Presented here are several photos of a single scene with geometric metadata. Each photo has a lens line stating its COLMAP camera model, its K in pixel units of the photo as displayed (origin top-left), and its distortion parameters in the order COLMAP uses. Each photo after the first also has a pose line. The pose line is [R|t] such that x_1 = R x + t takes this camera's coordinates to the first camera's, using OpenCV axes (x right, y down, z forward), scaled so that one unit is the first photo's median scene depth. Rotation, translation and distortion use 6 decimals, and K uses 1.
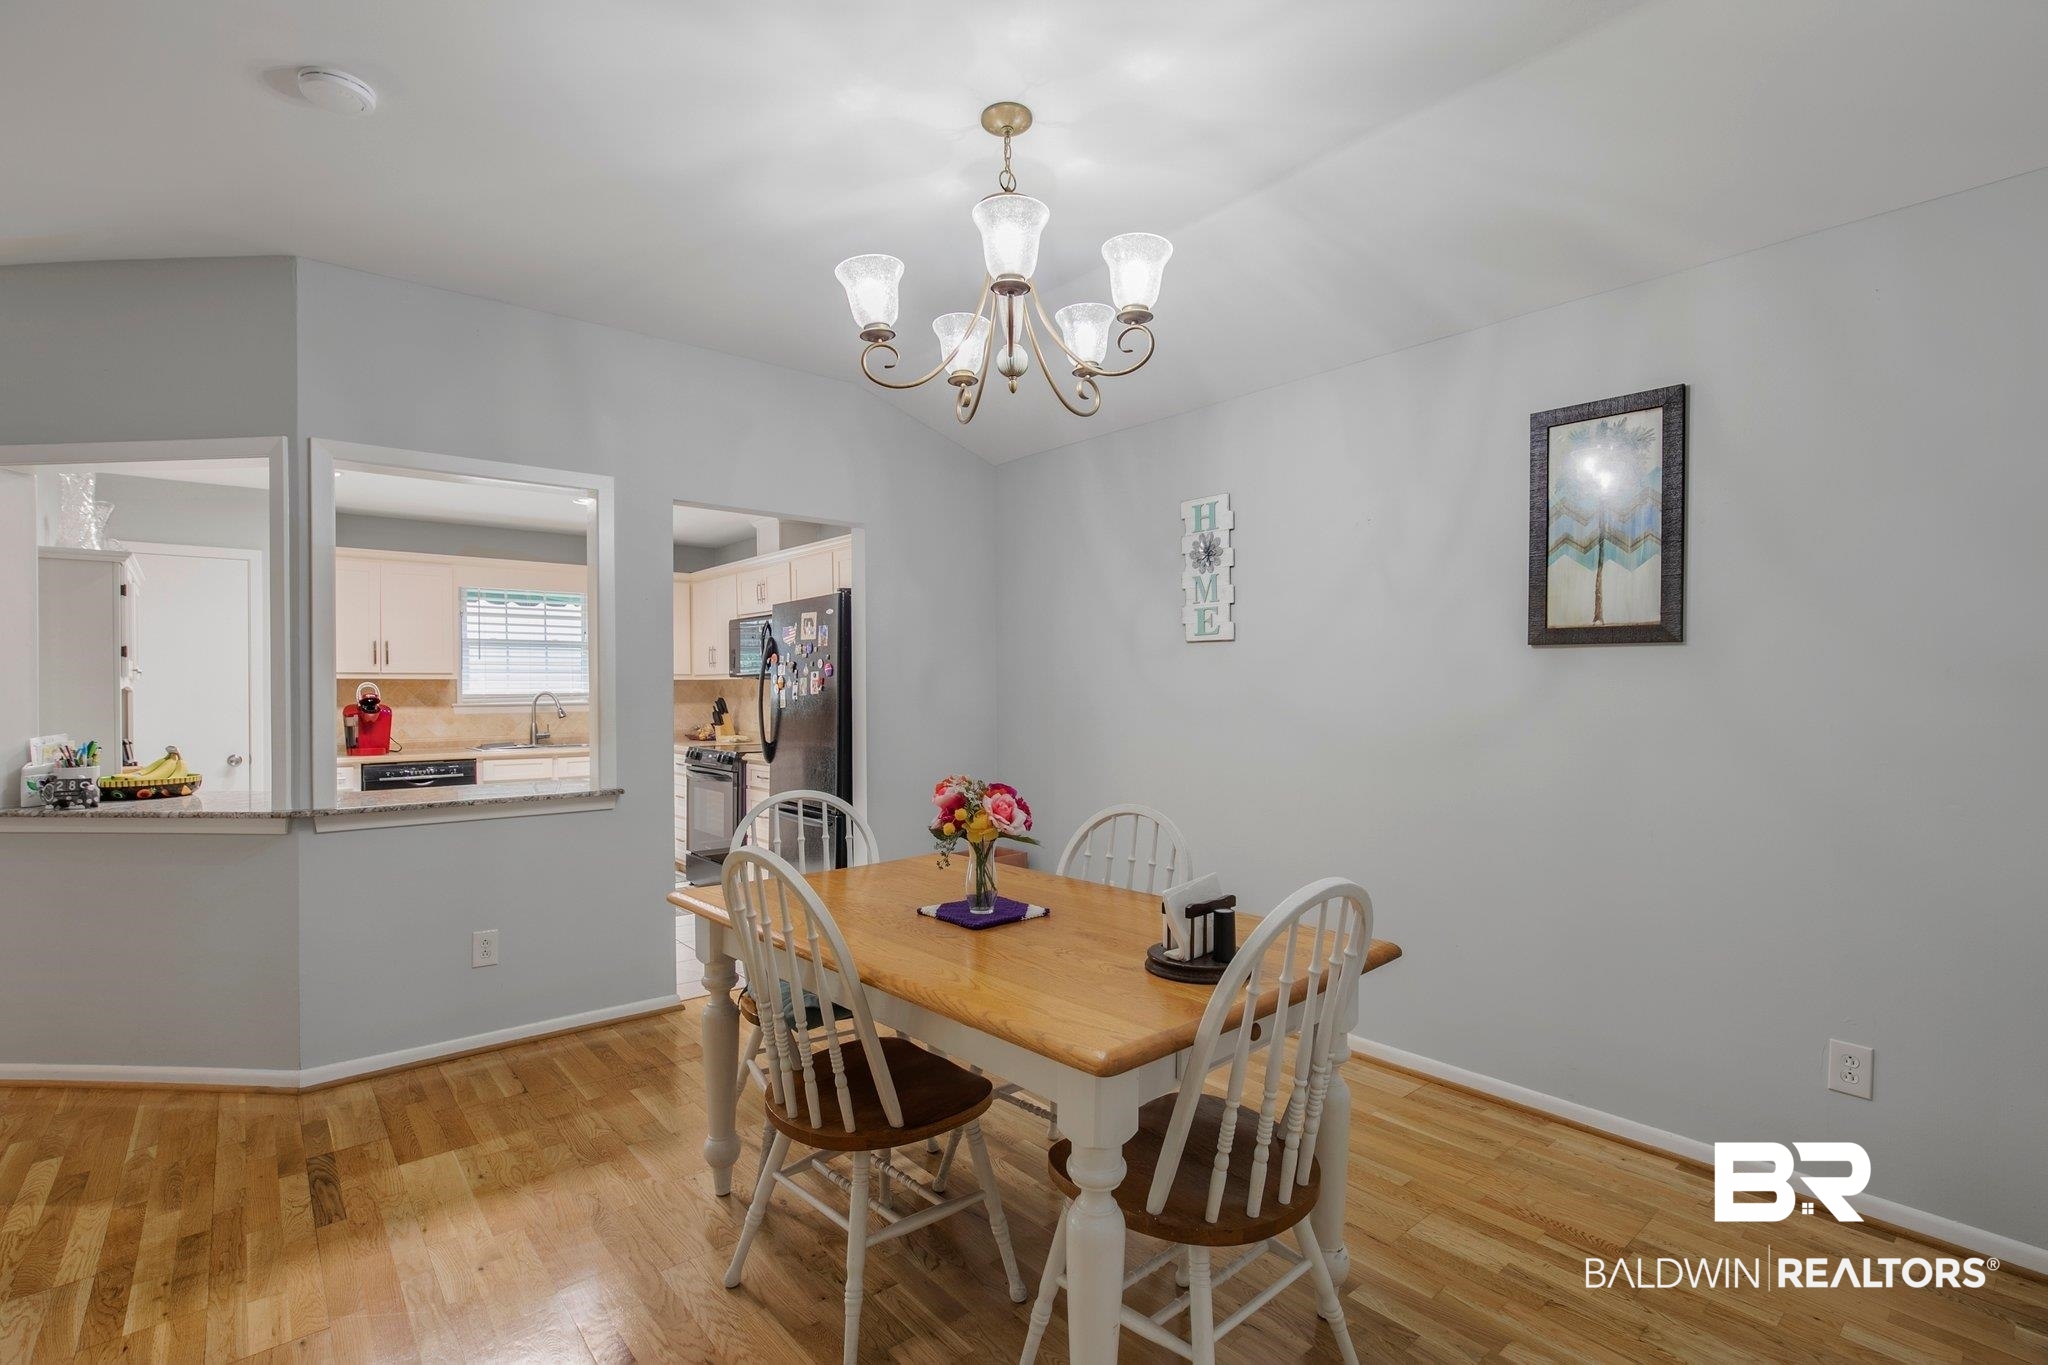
lens RADIAL K [[948.1, 0, 1021.9], [0, 948.1, 676.7], [0, 0, 1]] dist [0.000445, 0.000369]
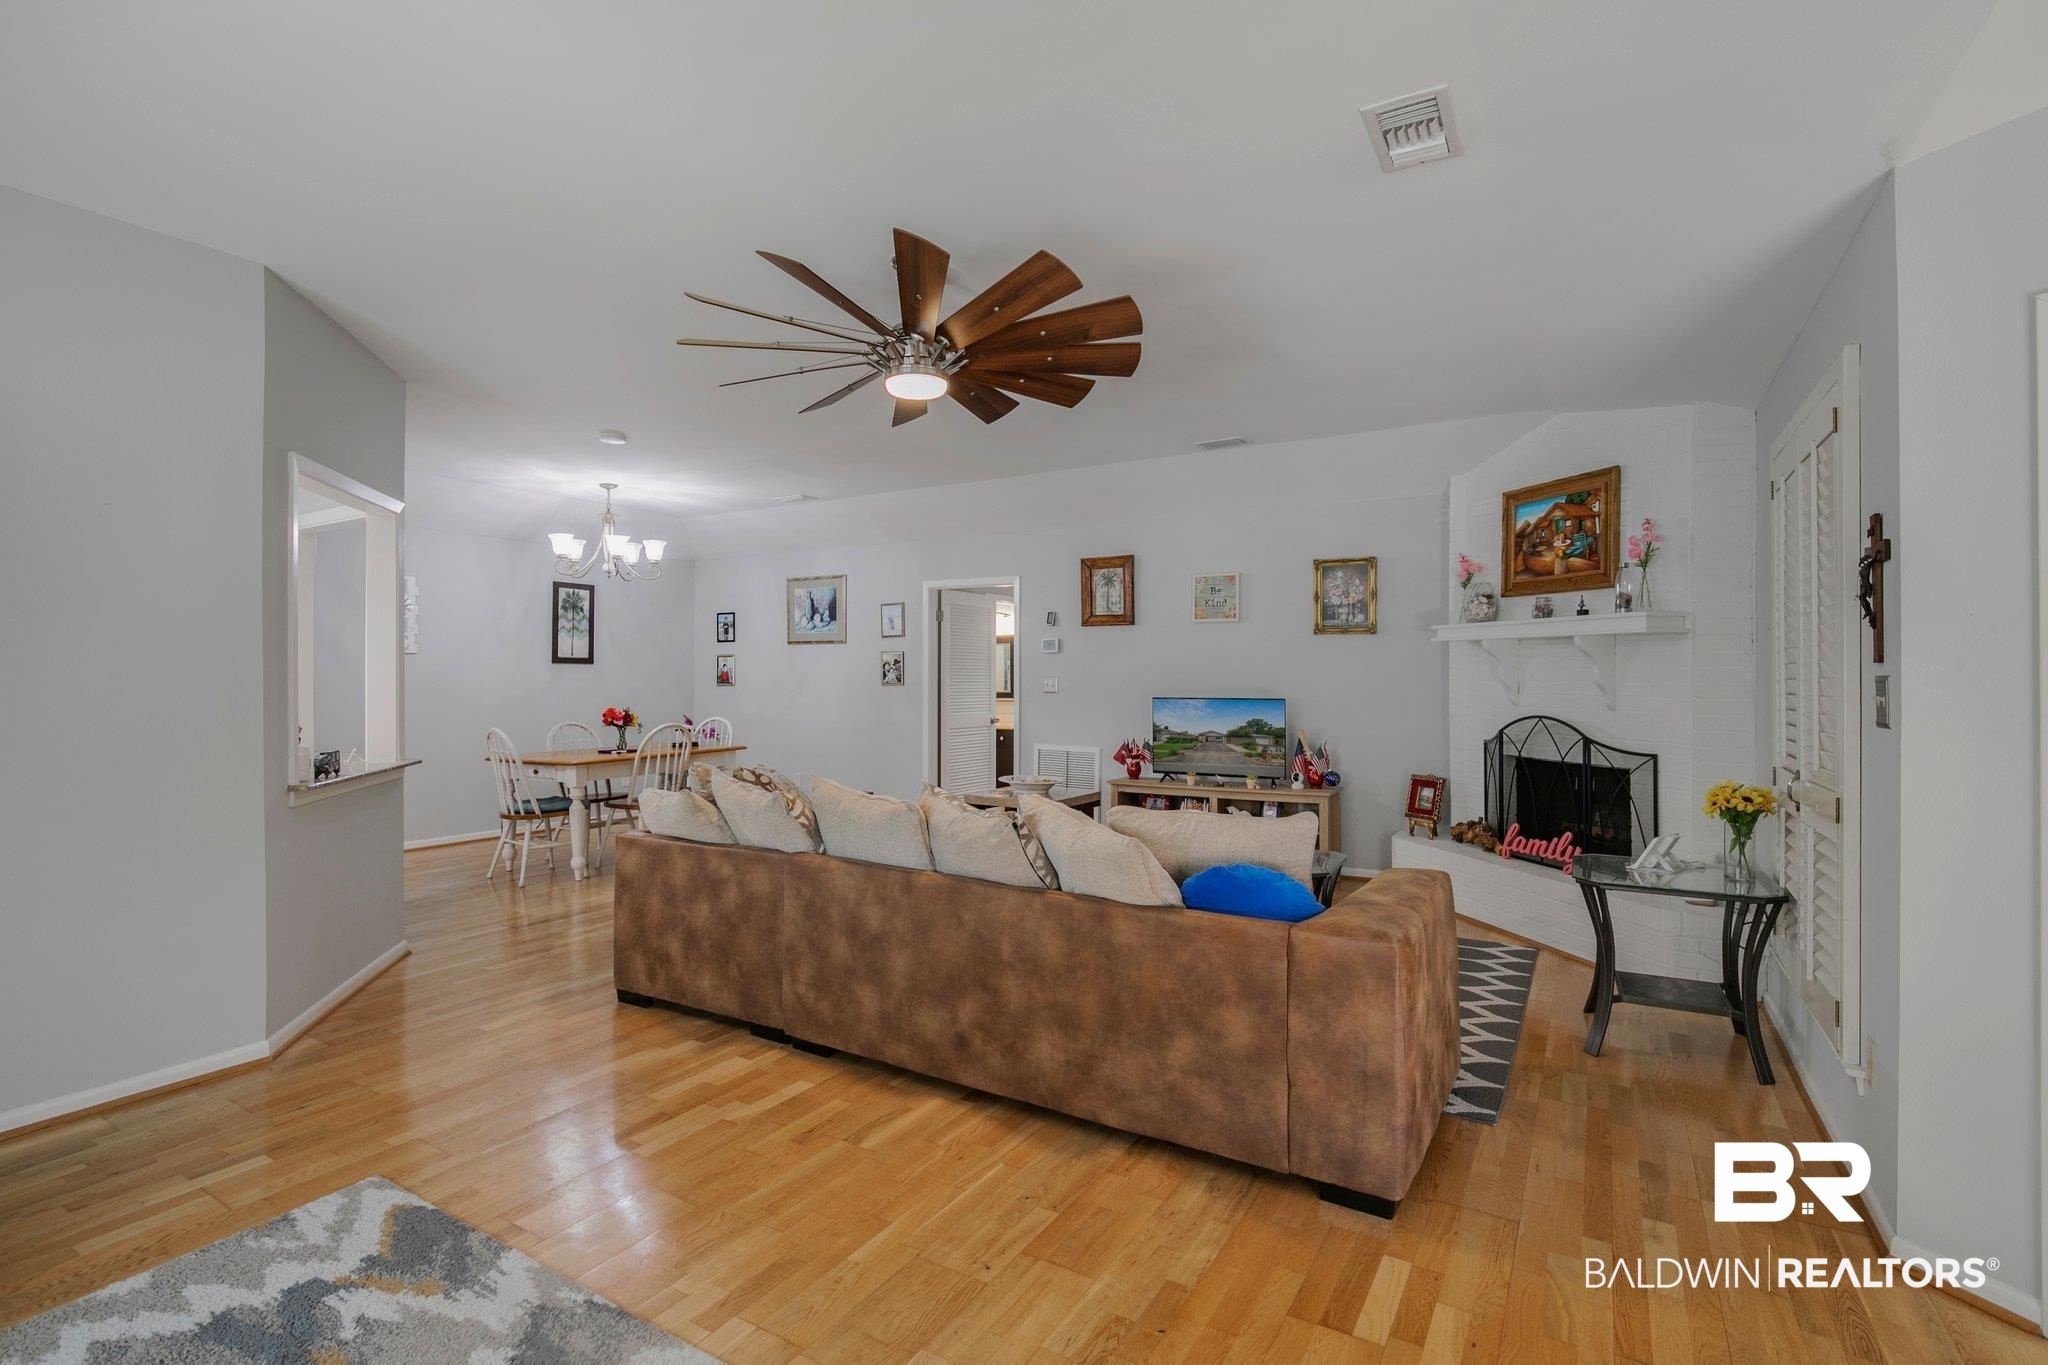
lens RADIAL K [[966.2, 0, 1012.1], [0, 966.2, 675.0], [0, 0, 1]] dist [-0.025190, 0.007589]
pose [[-0.320886, 0.006394, 0.947096, -2.242934], [-0.005700, 0.999946, -0.008682, 0.017607], [-0.947101, -0.008185, -0.320832, 0.535745]]
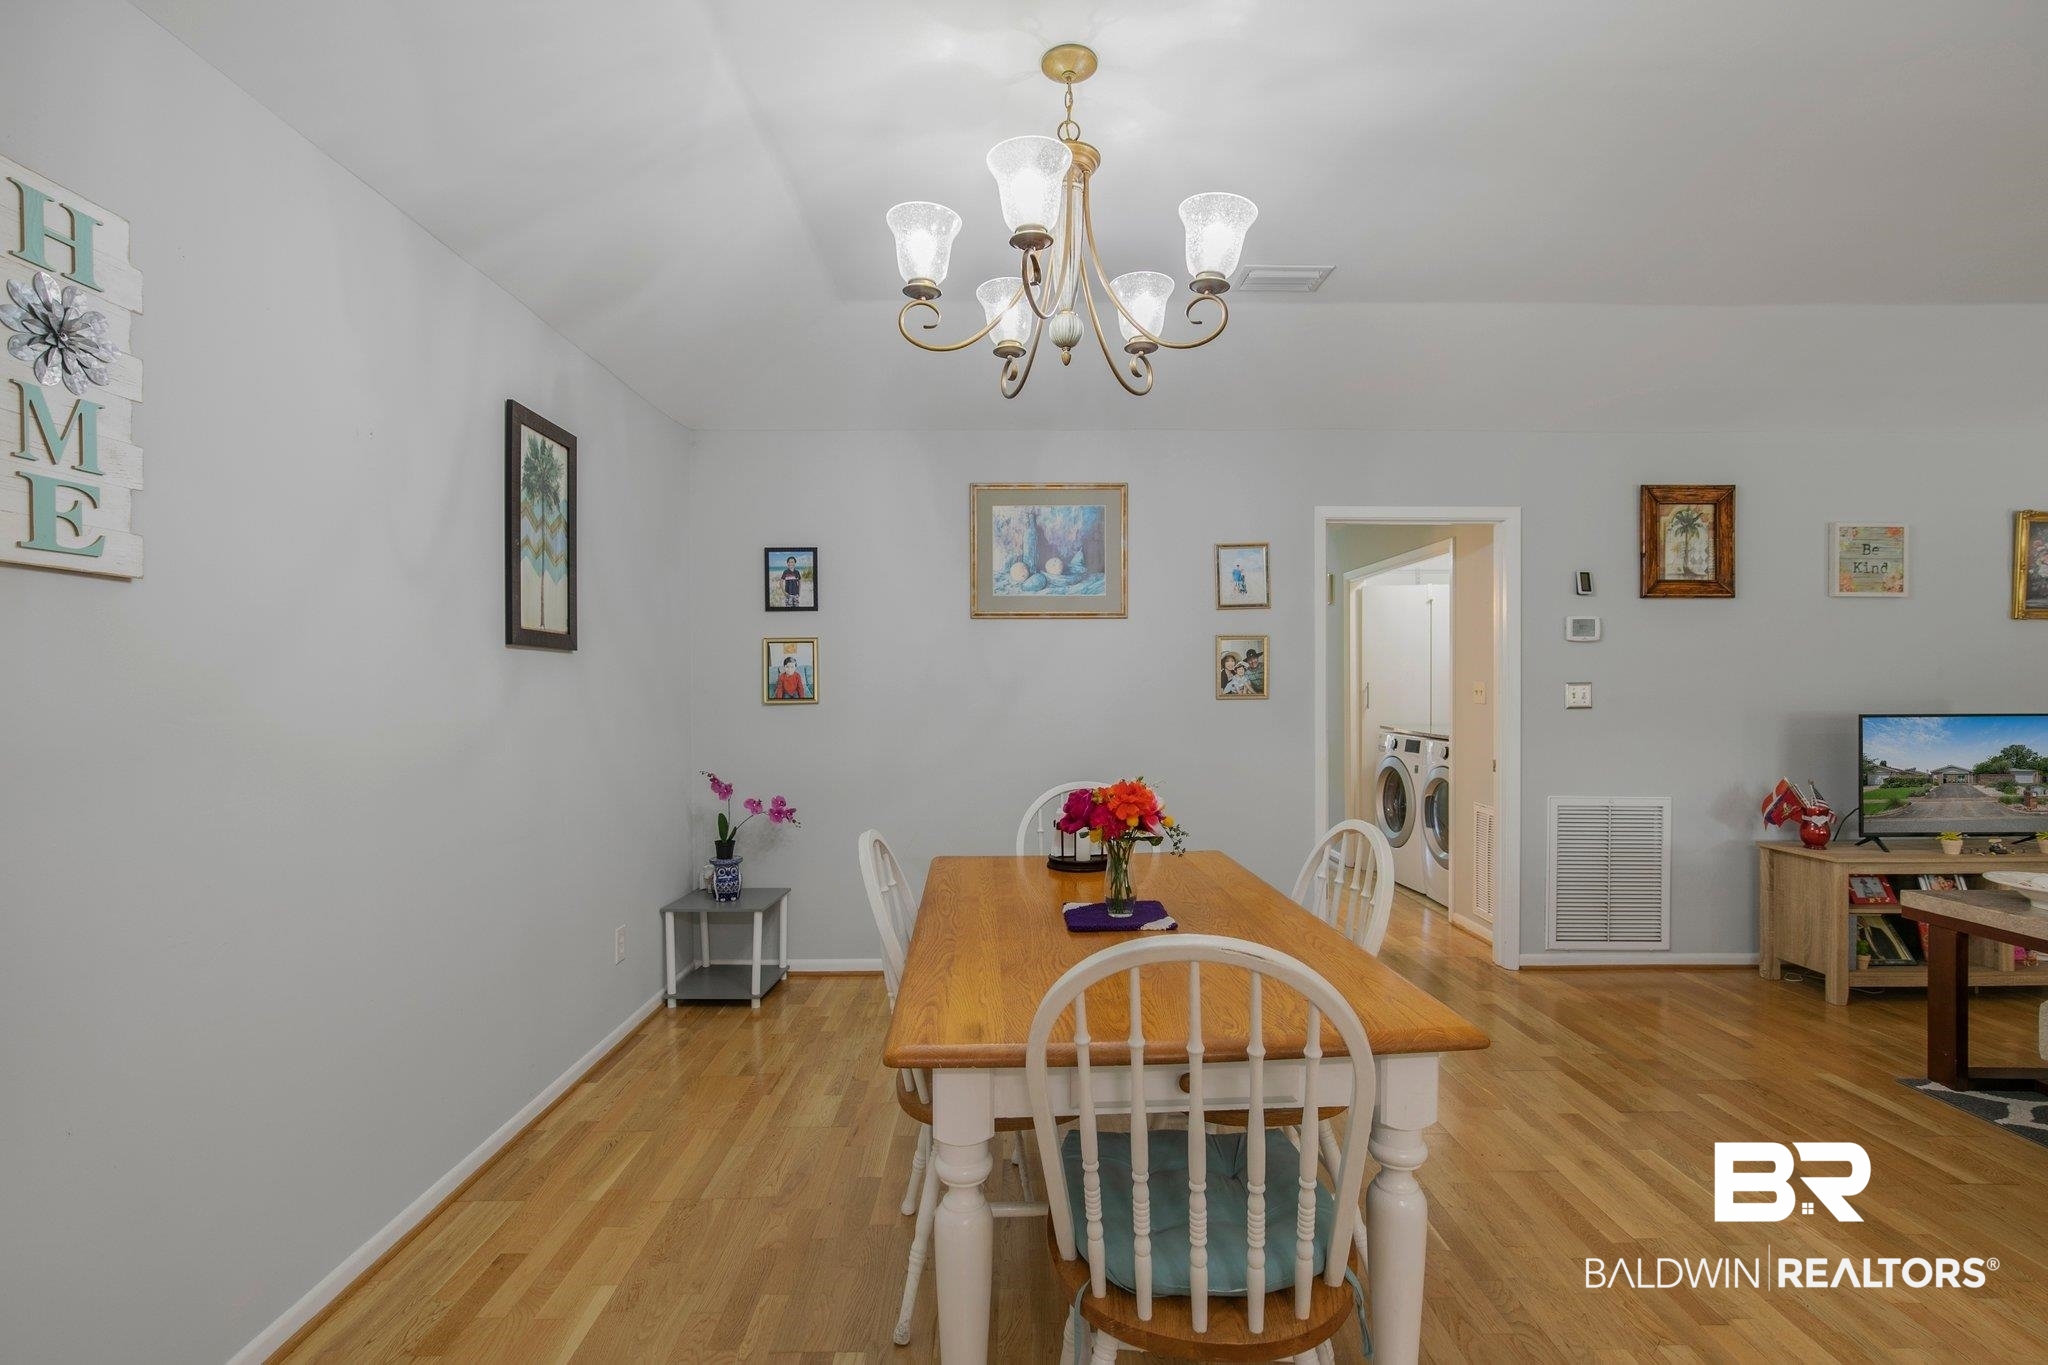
lens RADIAL K [[916.9, 0, 1016.4], [0, 916.9, 702.3], [0, 0, 1]] dist [-0.020137, 0.000322]
pose [[-0.768828, -0.006222, 0.639425, -0.368901], [0.002317, 0.999919, 0.012516, 0.012352], [-0.639451, 0.011105, -0.768751, 1.181596]]
